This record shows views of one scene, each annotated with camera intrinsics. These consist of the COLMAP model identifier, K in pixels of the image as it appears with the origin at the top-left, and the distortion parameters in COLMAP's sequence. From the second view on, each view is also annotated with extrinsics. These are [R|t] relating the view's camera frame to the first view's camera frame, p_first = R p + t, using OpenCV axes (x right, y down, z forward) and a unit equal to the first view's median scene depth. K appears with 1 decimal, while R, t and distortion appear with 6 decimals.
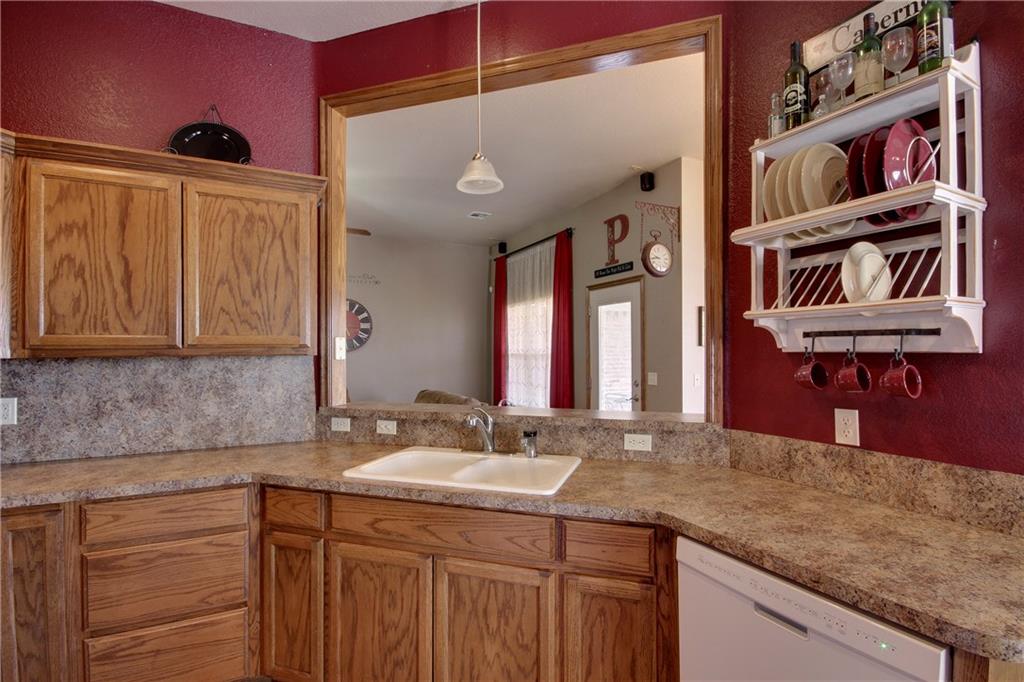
lens RADIAL K [[480.8, 0, 525.9], [0, 480.8, 344.5], [0, 0, 1]] dist [0.000535, -0.000477]
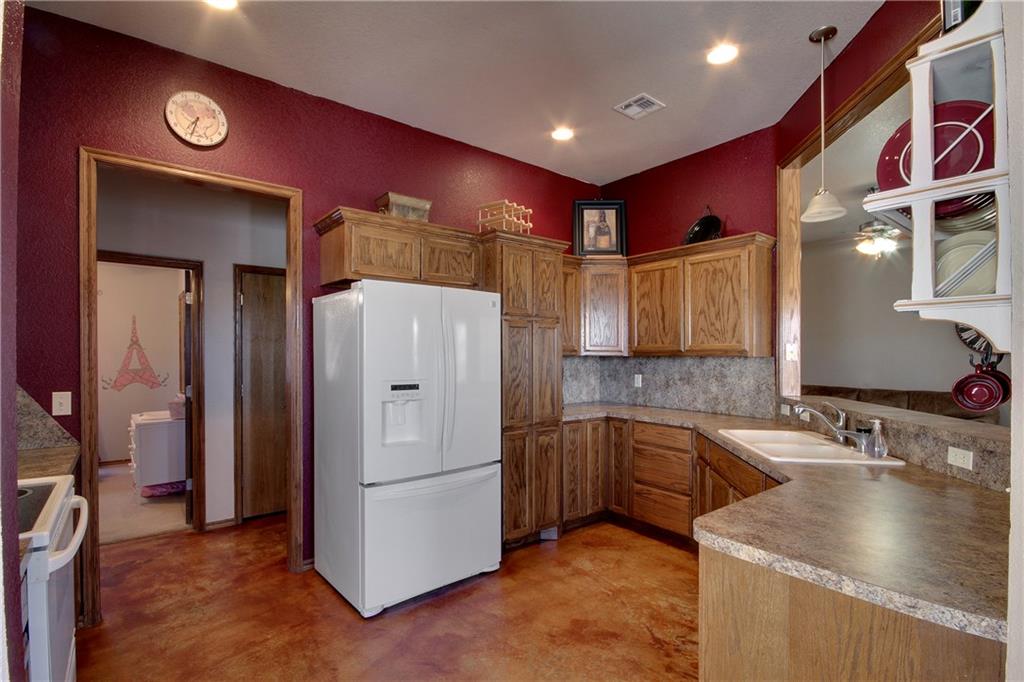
lens RADIAL K [[488.2, 0, 514.4], [0, 488.2, 352.7], [0, 0, 1]] dist [-0.007423, -0.000692]
pose [[0.197651, 0.003918, -0.980265, 0.875579], [0.008953, 0.999943, 0.005802, -0.004414], [0.980231, -0.009923, 0.197605, 0.009514]]
